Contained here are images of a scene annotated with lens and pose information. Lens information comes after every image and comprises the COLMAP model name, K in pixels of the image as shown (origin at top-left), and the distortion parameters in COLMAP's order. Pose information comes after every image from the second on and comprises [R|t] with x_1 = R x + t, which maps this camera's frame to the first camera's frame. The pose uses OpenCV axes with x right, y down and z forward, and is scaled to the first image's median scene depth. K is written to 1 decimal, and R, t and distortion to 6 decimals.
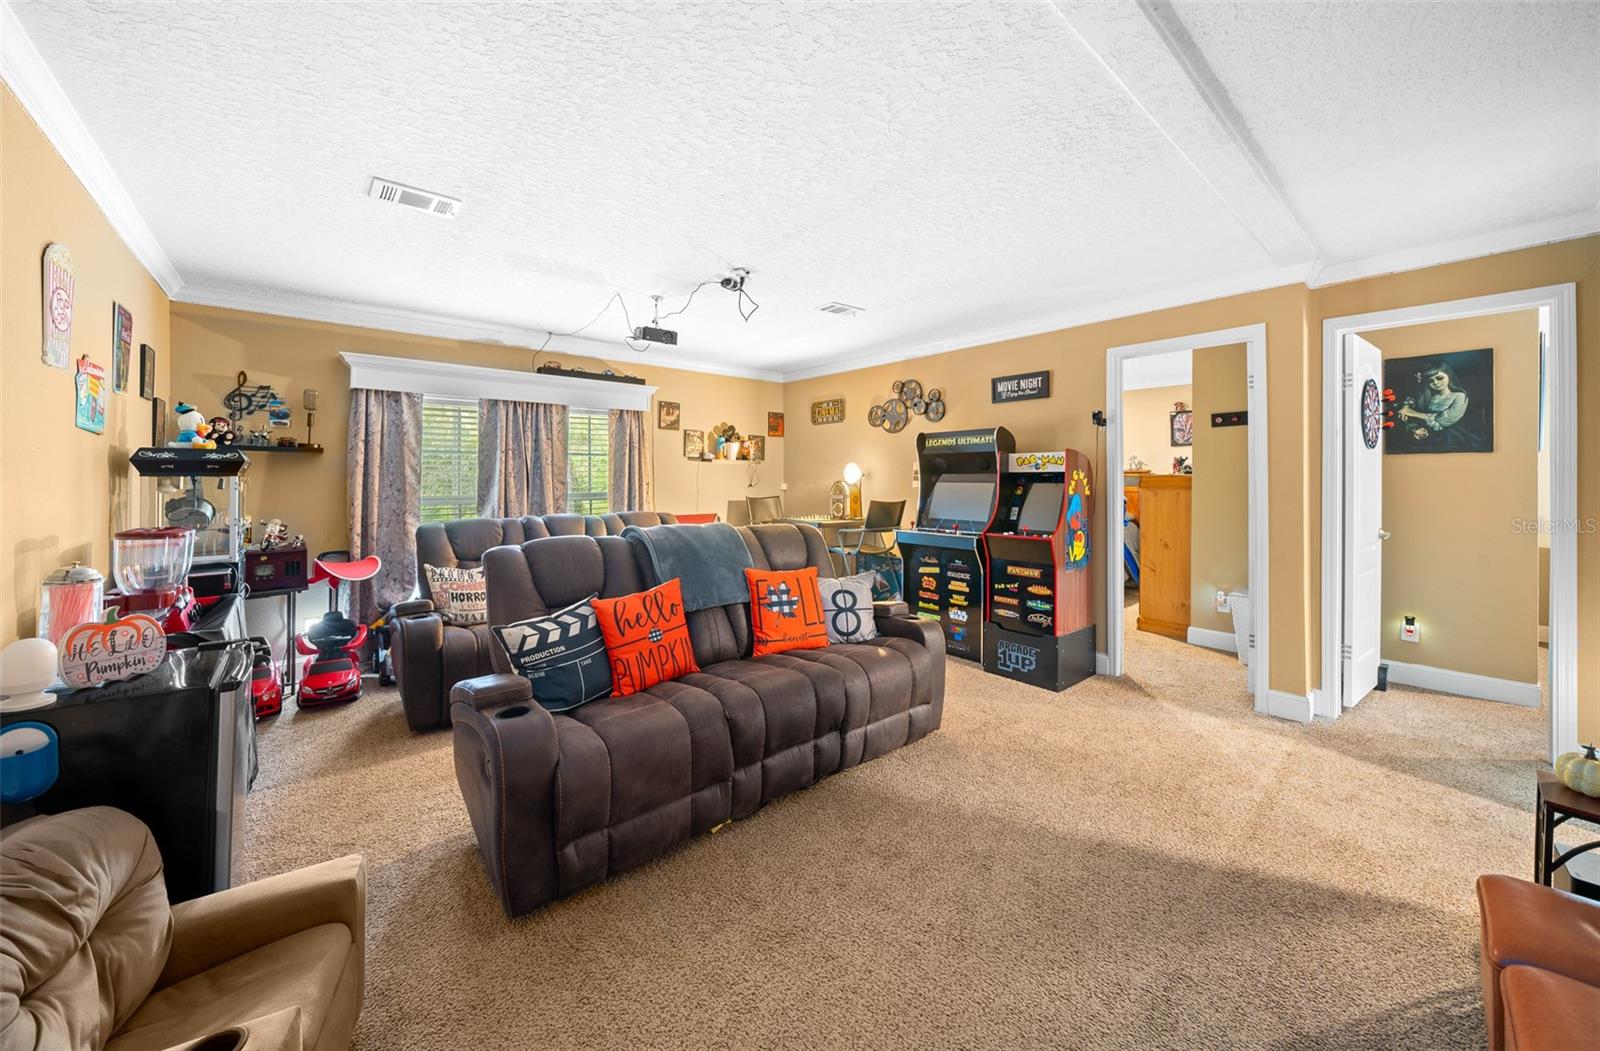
lens RADIAL K [[580.4, 0, 805.2], [0, 580.4, 478.2], [0, 0, 1]] dist [-0.002171, -0.000221]
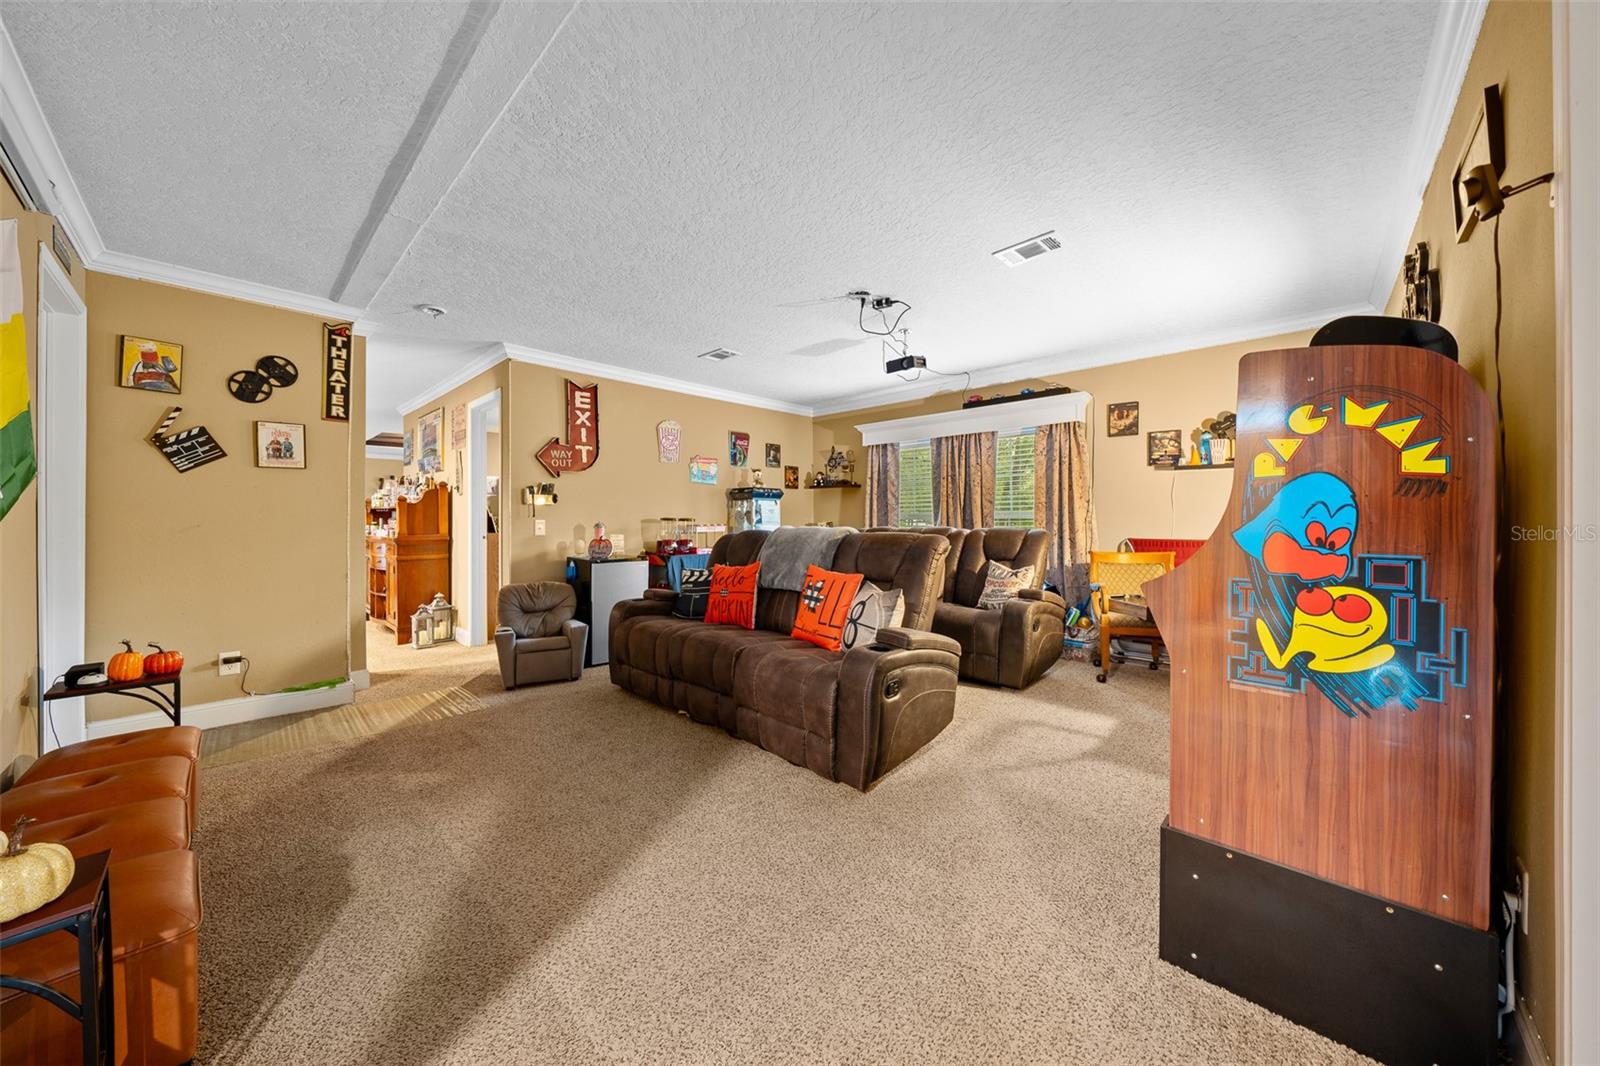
lens RADIAL K [[545.4, 0, 800.0], [0, 545.4, 533.0], [0, 0, 1]] dist [0.000279, 0.000013]
pose [[0.091520, 0.023938, -0.995515, 0.701237], [0.003559, 0.999697, 0.024366, 0.048606], [0.995797, -0.005773, 0.091407, 0.634805]]
